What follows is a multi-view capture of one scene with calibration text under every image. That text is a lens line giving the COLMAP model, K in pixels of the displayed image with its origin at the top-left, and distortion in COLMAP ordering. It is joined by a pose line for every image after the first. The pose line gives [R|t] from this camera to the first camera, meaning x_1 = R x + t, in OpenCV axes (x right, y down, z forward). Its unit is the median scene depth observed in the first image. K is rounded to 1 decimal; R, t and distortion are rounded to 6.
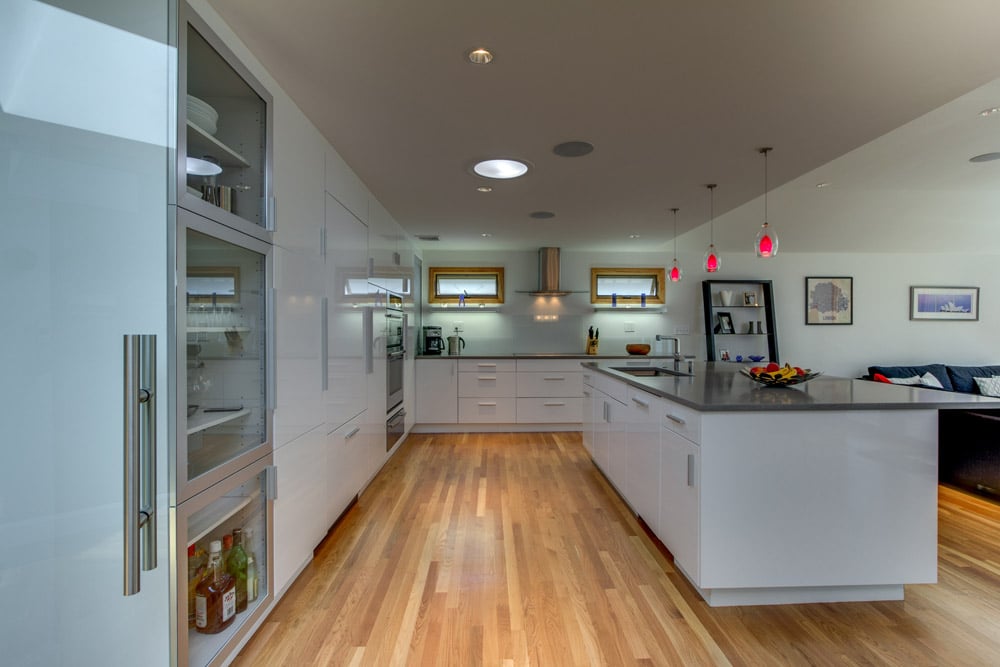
lens RADIAL K [[470.6, 0, 504.2], [0, 470.6, 331.5], [0, 0, 1]] dist [-0.018900, 0.007383]
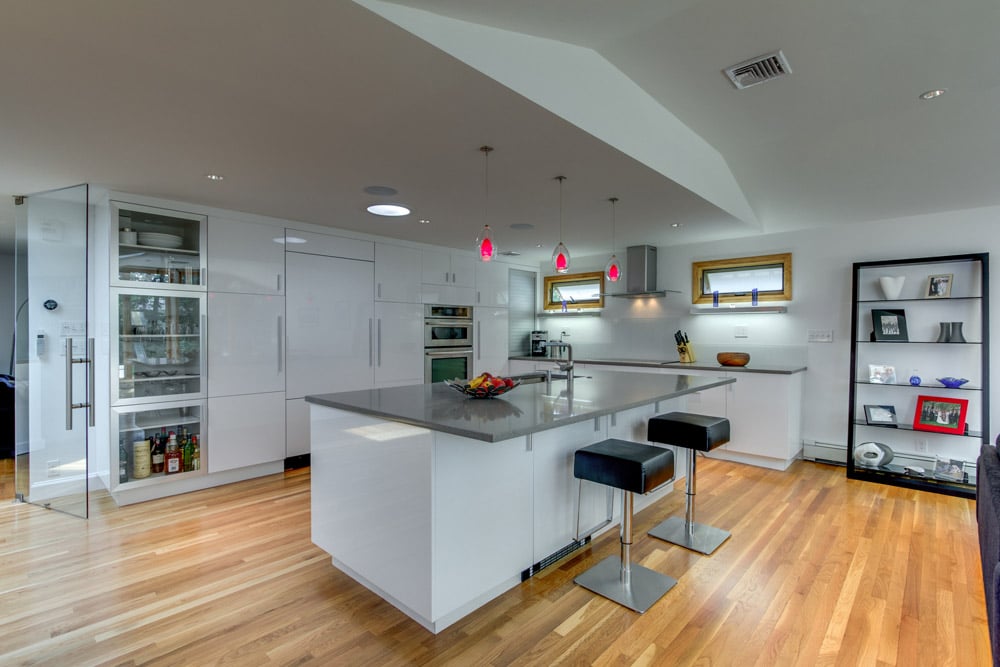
lens RADIAL K [[469.7, 0, 503.0], [0, 469.7, 334.4], [0, 0, 1]] dist [-0.011453, 0.000236]
pose [[0.713945, 0.004680, -0.700186, 0.559712], [-0.002999, 0.999989, 0.003626, -0.006372], [0.700195, -0.000489, 0.713952, 0.152343]]
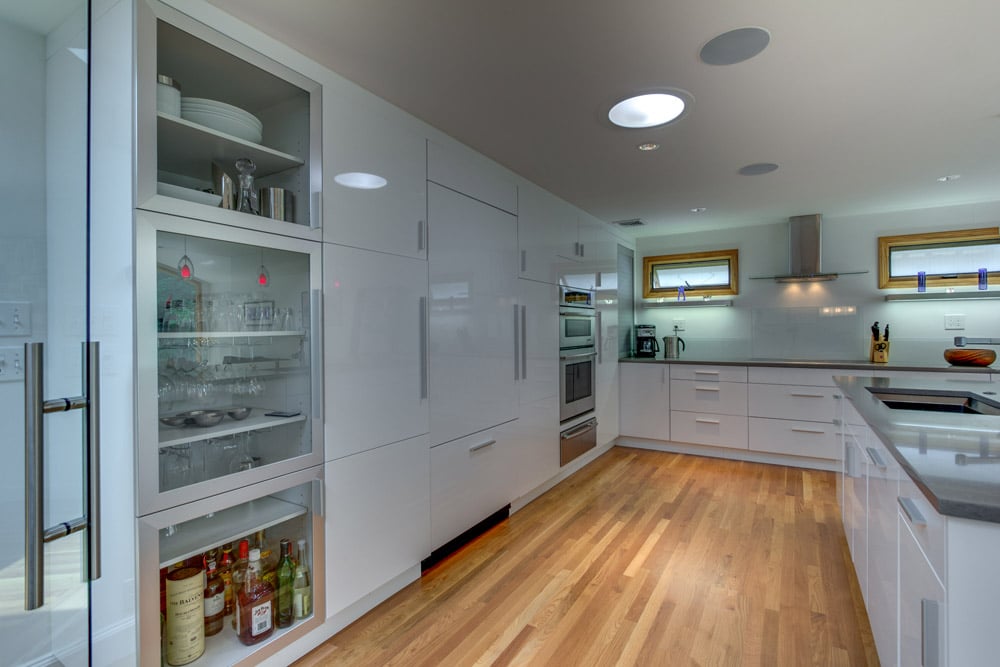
lens RADIAL K [[469.5, 0, 503.3], [0, 469.5, 327.9], [0, 0, 1]] dist [-0.010267, 0.000677]
pose [[0.836204, -0.008052, -0.548360, 0.103361], [0.006202, 0.999967, -0.005226, -0.002323], [0.548384, 0.000969, 0.836226, 0.132876]]
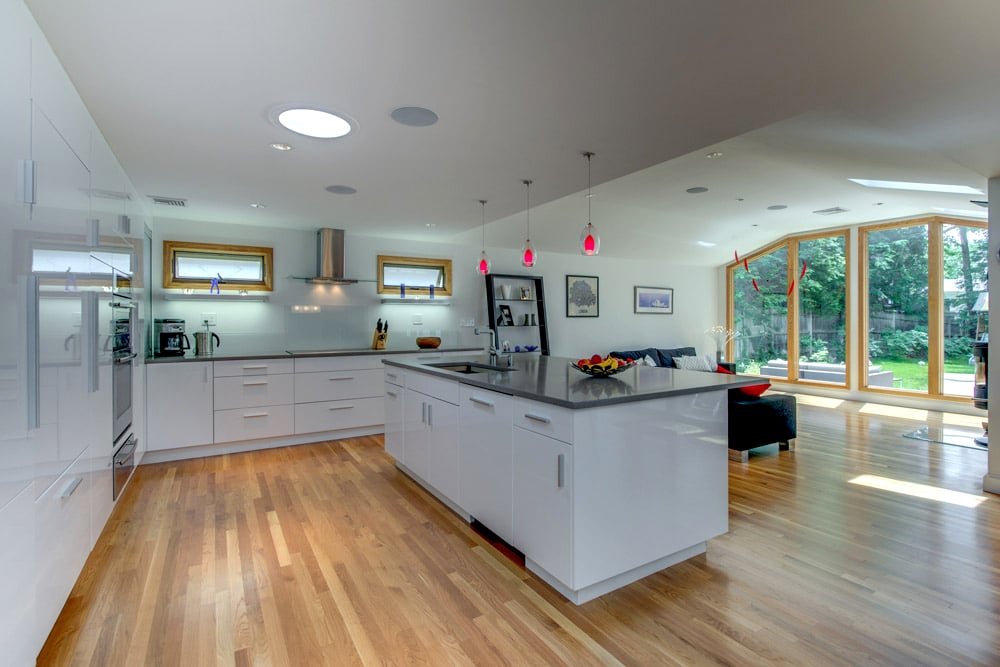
lens RADIAL K [[477.6, 0, 506.2], [0, 477.6, 320.0], [0, 0, 1]] dist [-0.010504, 0.000310]
pose [[0.866749, -0.002611, 0.498738, -0.065456], [0.004982, 0.999982, -0.003423, -0.004101], [-0.498720, 0.005452, 0.866746, 0.069498]]
